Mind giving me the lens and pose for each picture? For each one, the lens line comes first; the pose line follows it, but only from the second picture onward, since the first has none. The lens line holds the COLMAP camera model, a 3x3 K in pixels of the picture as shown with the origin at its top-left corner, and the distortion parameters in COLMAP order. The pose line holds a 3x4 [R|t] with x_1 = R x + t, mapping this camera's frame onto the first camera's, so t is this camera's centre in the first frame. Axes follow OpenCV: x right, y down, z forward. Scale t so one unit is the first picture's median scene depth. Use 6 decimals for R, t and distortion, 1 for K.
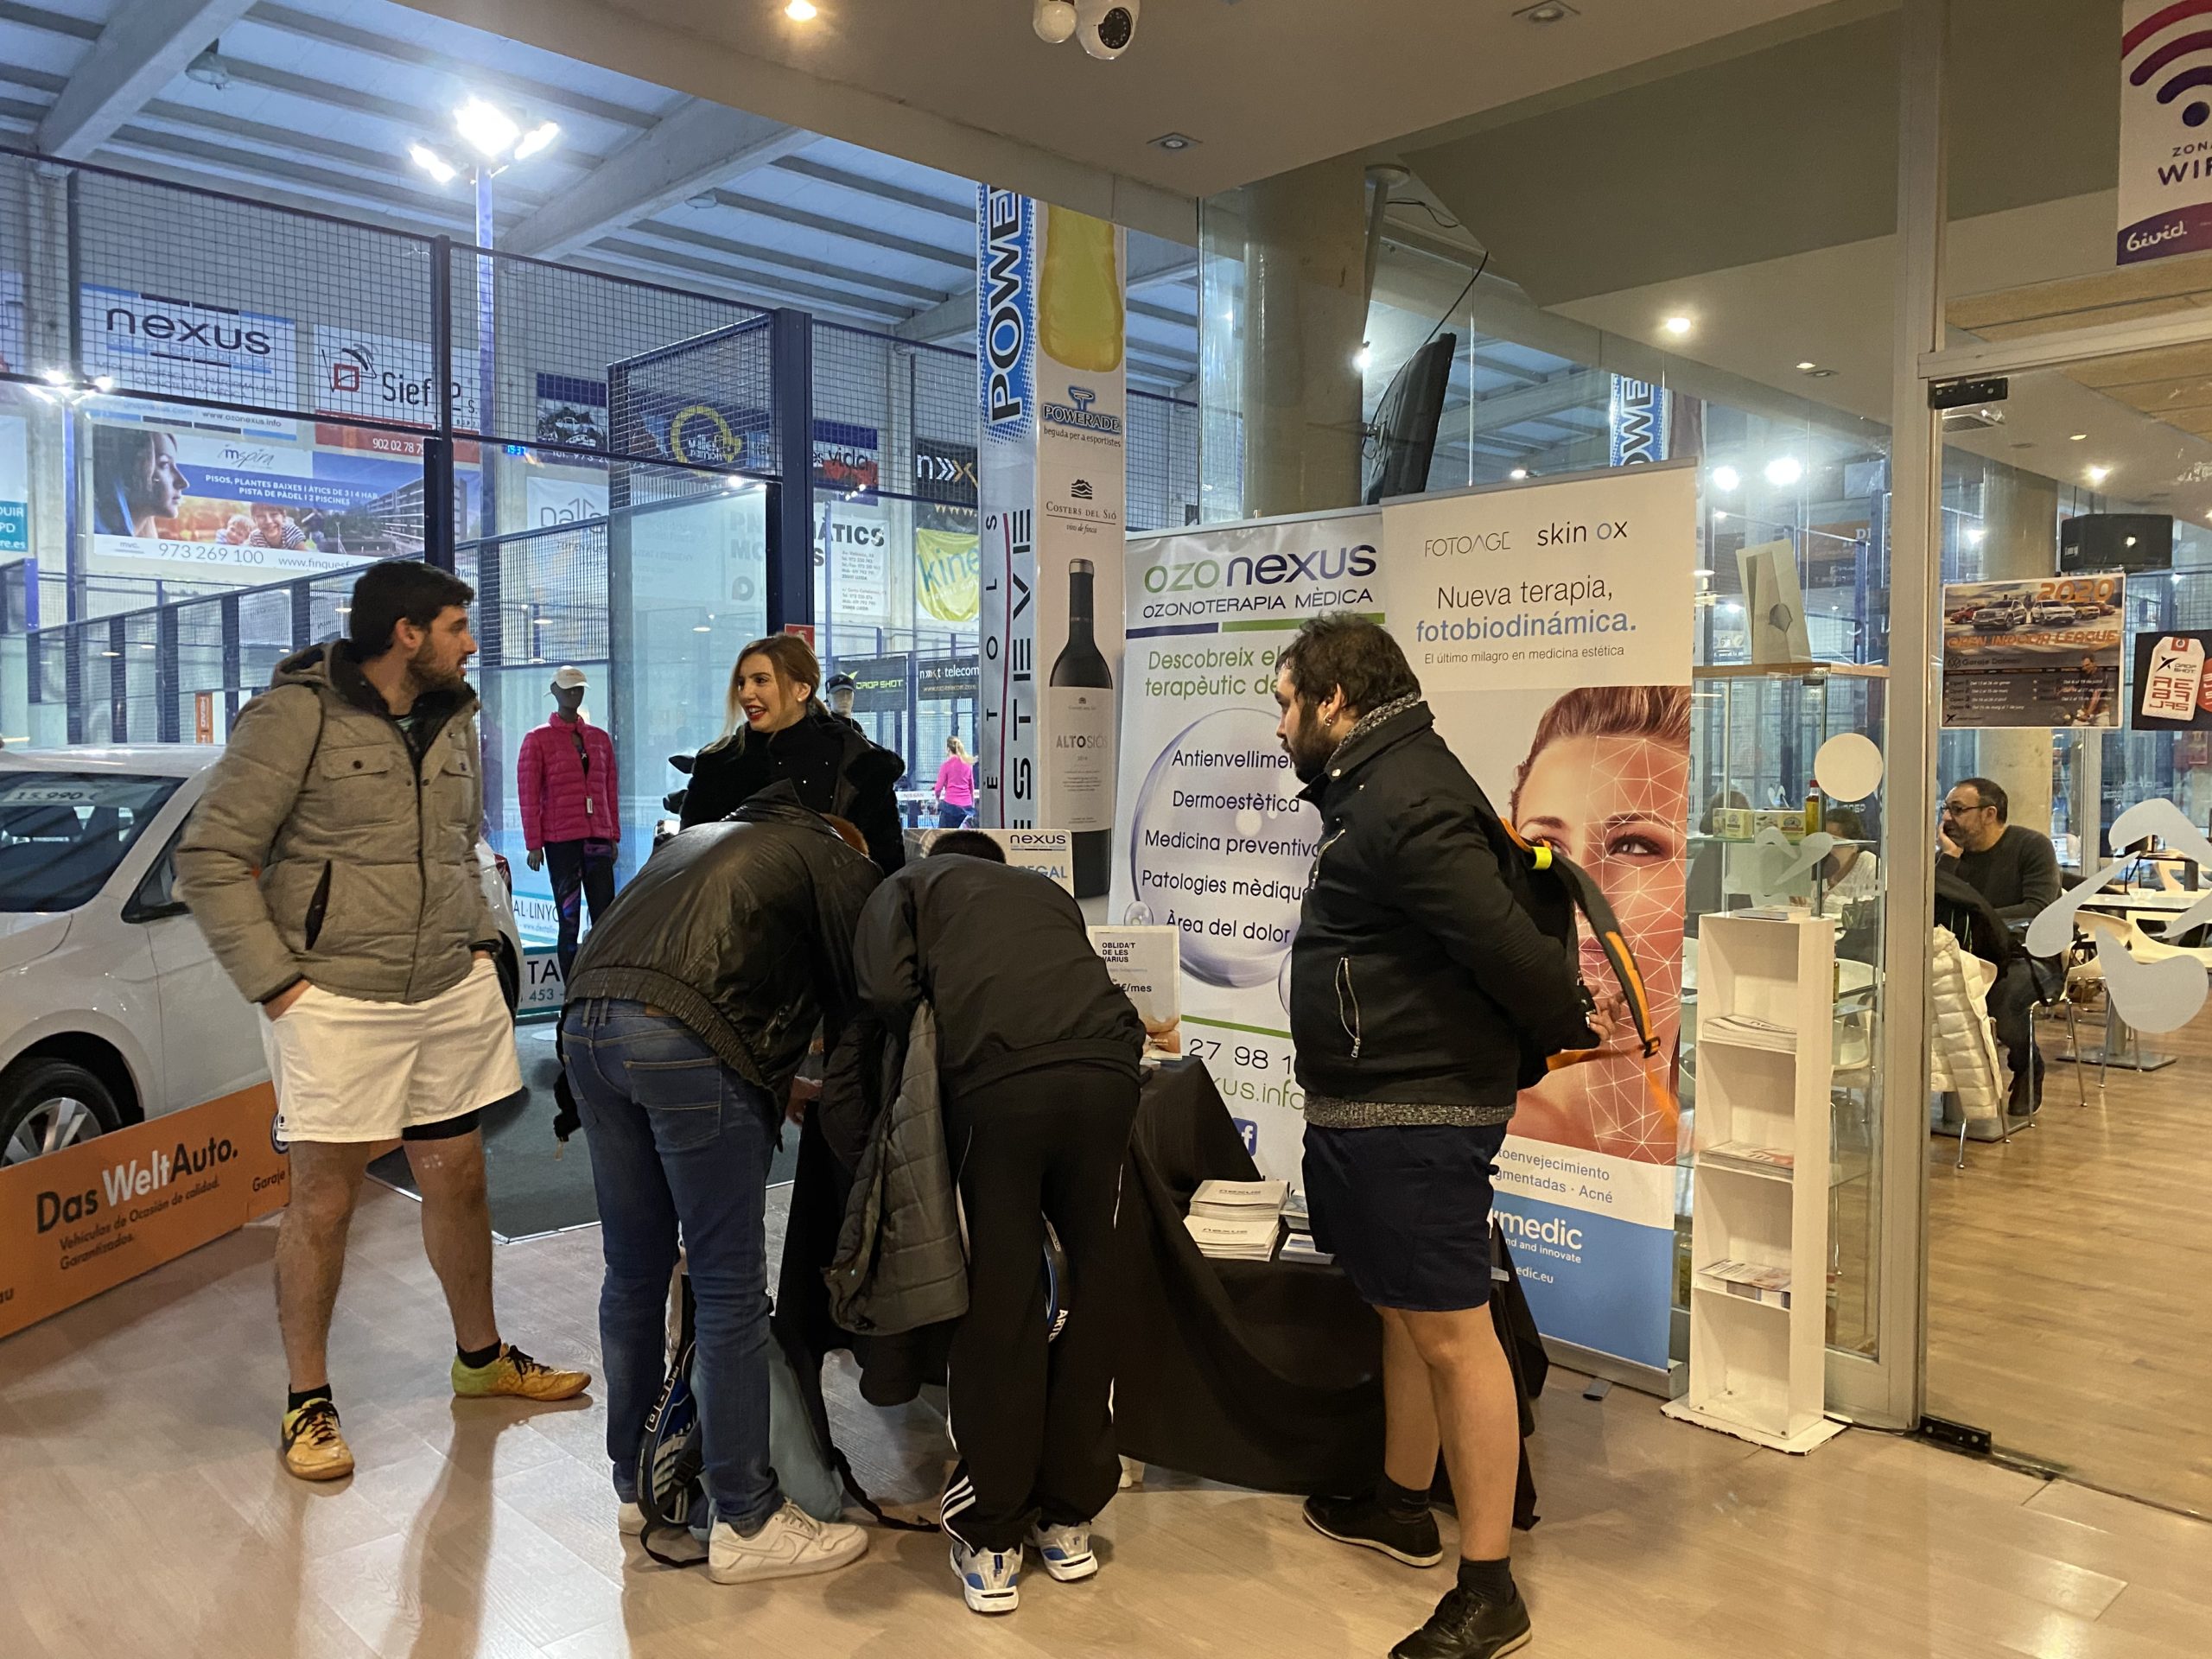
lens RADIAL K [[1754.3, 0, 1082.7], [0, 1754.3, 820.0], [0, 0, 1]] dist [0.019779, -0.008521]
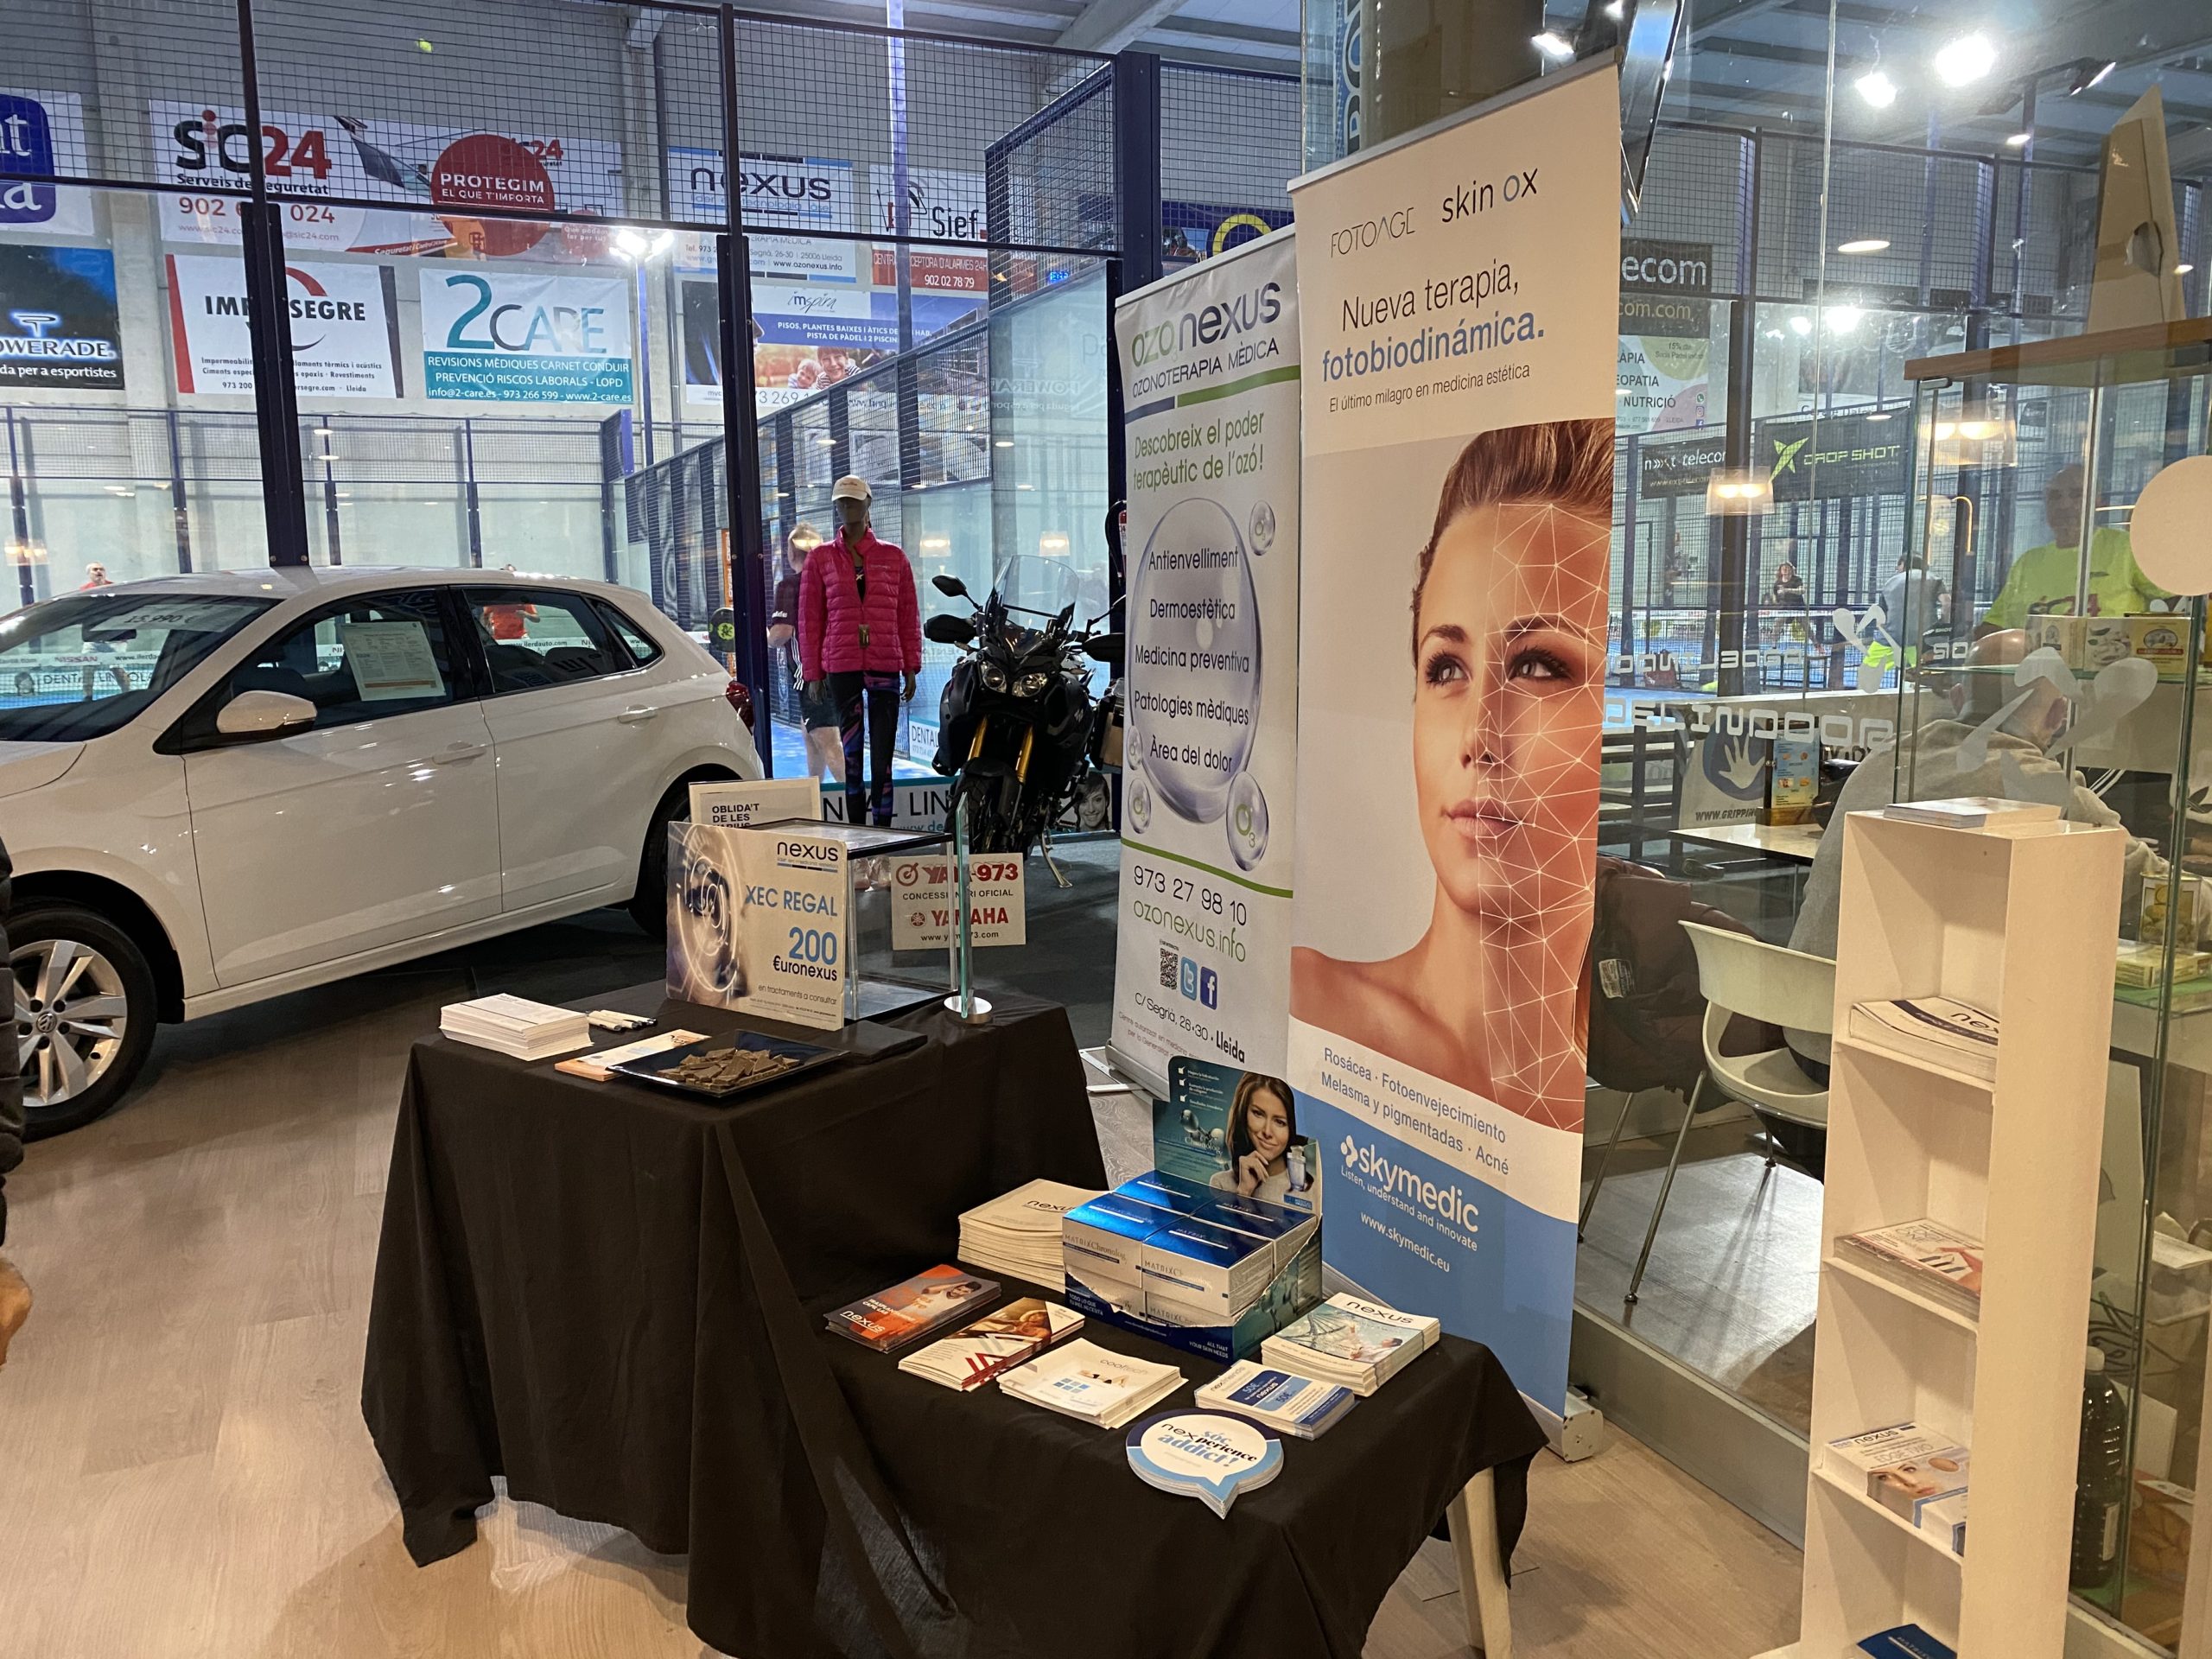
lens RADIAL K [[1754.3, 0, 1125.6], [0, 1754.3, 849.8], [0, 0, 1]] dist [0.019779, -0.008521]
pose [[0.947197, 0.025919, -0.319604, 0.288231], [0.011359, 0.993390, 0.114225, 0.004549], [0.320452, -0.111824, 0.940641, 0.230831]]
